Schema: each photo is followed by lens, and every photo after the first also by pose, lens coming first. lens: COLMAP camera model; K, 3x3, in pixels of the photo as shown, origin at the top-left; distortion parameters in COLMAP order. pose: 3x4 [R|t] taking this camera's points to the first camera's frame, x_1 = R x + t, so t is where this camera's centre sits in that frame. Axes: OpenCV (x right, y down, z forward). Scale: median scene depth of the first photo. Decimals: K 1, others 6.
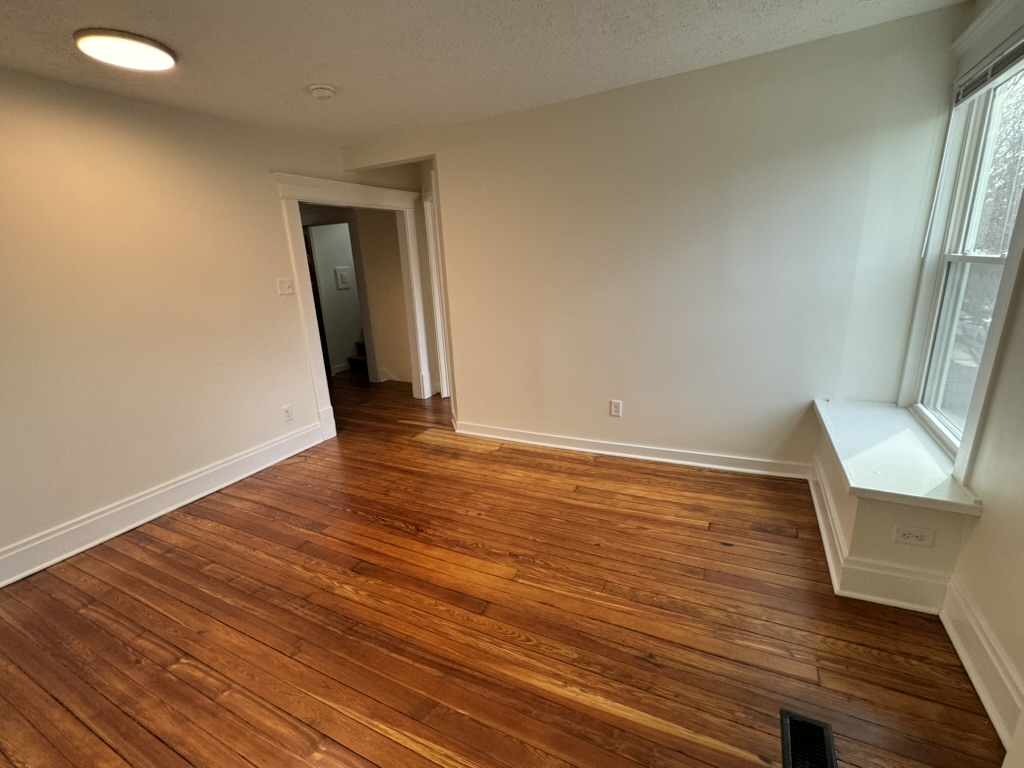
lens RADIAL K [[452.3, 0, 512.2], [0, 452.3, 384.4], [0, 0, 1]] dist [-0.000210, -0.000167]
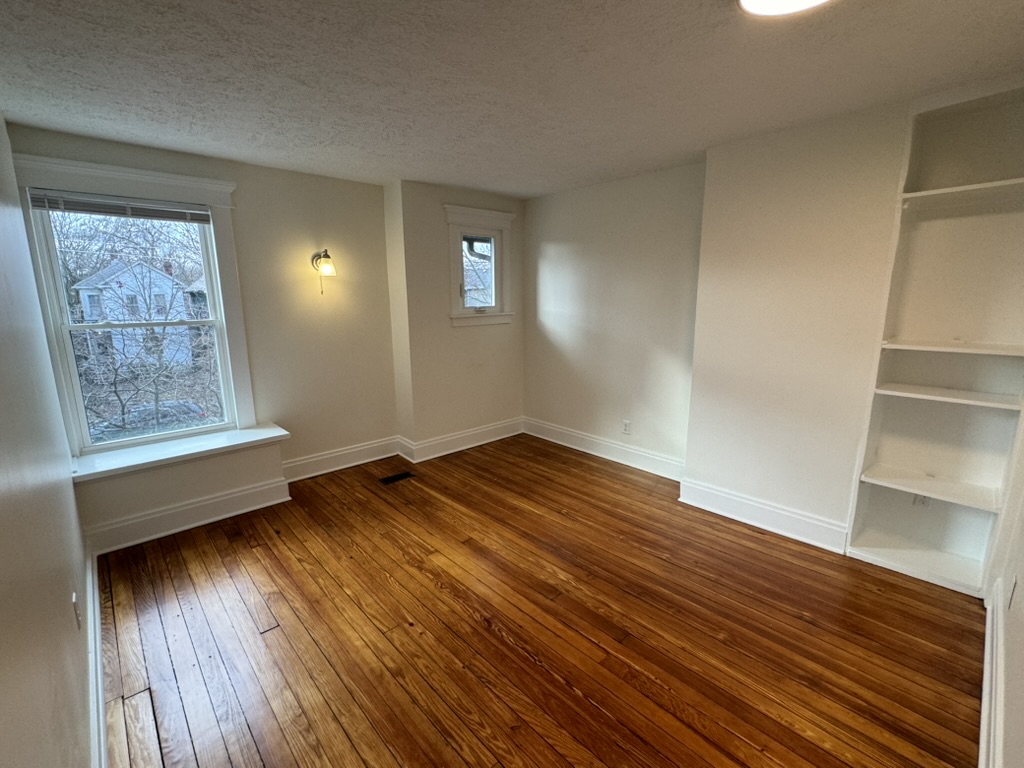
lens RADIAL K [[452.3, 0, 513.7], [0, 452.3, 383.8], [0, 0, 1]] dist [-0.000210, -0.000167]
pose [[-0.937294, -0.008175, 0.348443, -0.614495], [0.148215, 0.895480, 0.419700, -0.477689], [-0.315455, 0.445027, -0.838117, 1.700763]]
